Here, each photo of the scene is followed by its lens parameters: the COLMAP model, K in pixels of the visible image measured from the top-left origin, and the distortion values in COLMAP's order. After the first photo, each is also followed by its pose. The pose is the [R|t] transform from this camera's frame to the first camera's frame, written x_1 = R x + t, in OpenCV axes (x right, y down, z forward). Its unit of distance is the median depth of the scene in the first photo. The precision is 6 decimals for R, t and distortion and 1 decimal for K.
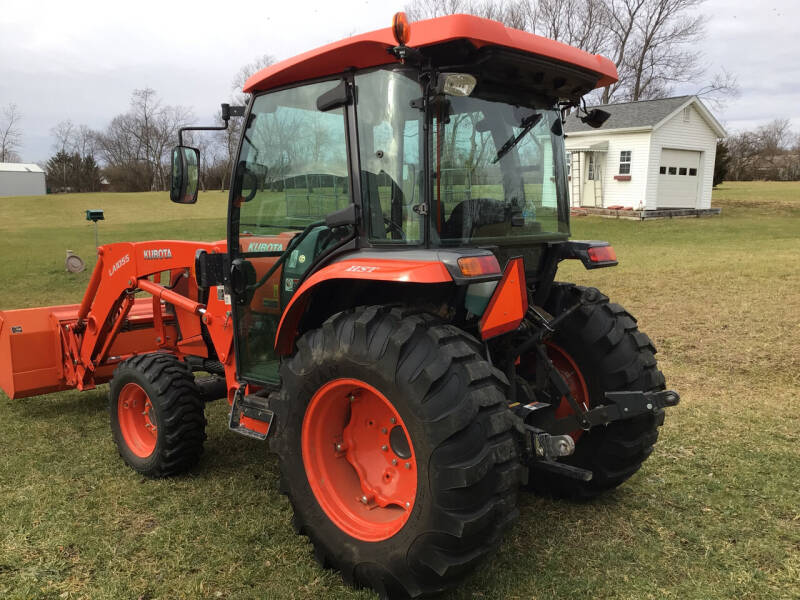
lens RADIAL K [[723.3, 0, 407.5], [0, 723.3, 304.2], [0, 0, 1]] dist [0.136215, -0.264387]
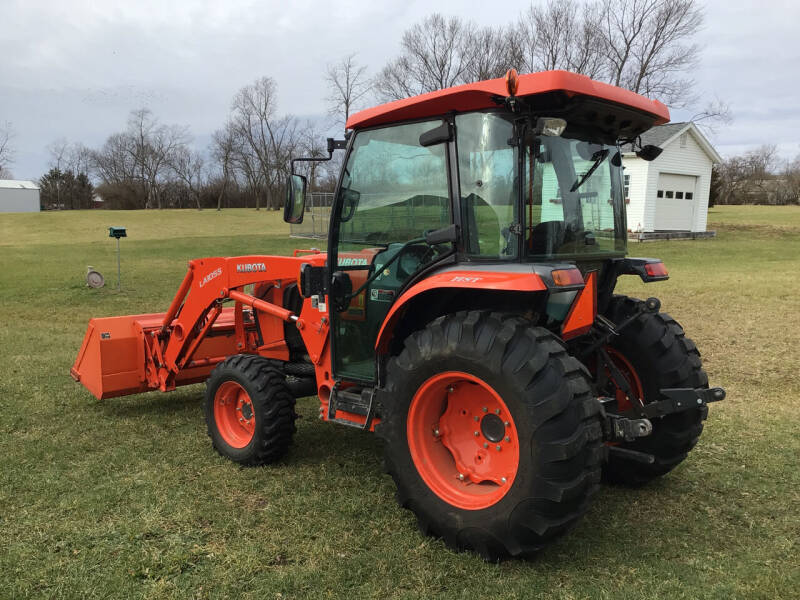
lens RADIAL K [[723.3, 0, 407.5], [0, 723.3, 304.2], [0, 0, 1]] dist [0.136215, -0.264387]
pose [[0.999872, 0.007758, 0.013970, -0.128113], [-0.007379, 0.999609, -0.026963, 0.018185], [-0.014173, 0.026856, 0.999539, -0.135609]]
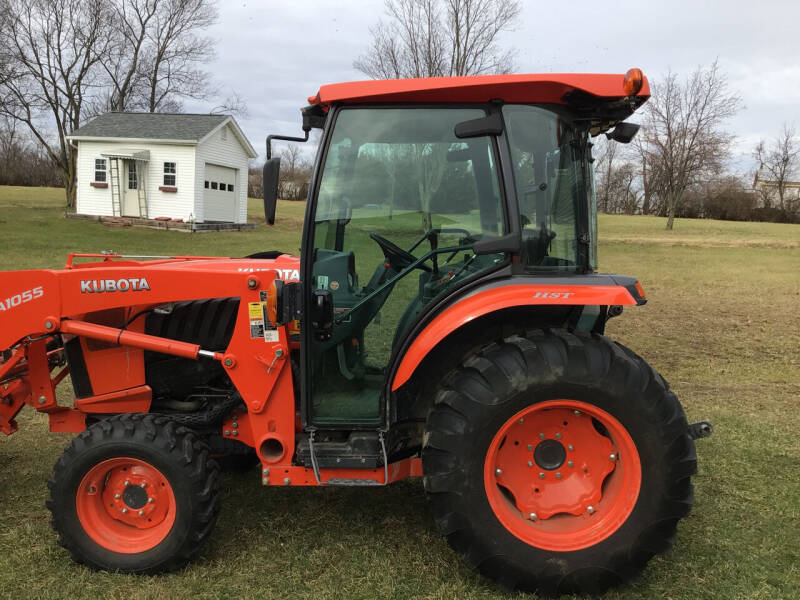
lens RADIAL K [[723.3, 0, 407.5], [0, 723.3, 304.2], [0, 0, 1]] dist [0.136215, -0.264387]
pose [[0.761702, -0.048824, 0.646085, -0.669306], [0.057243, 0.998329, 0.007957, -0.041286], [-0.645393, 0.030923, 0.763224, 0.241907]]
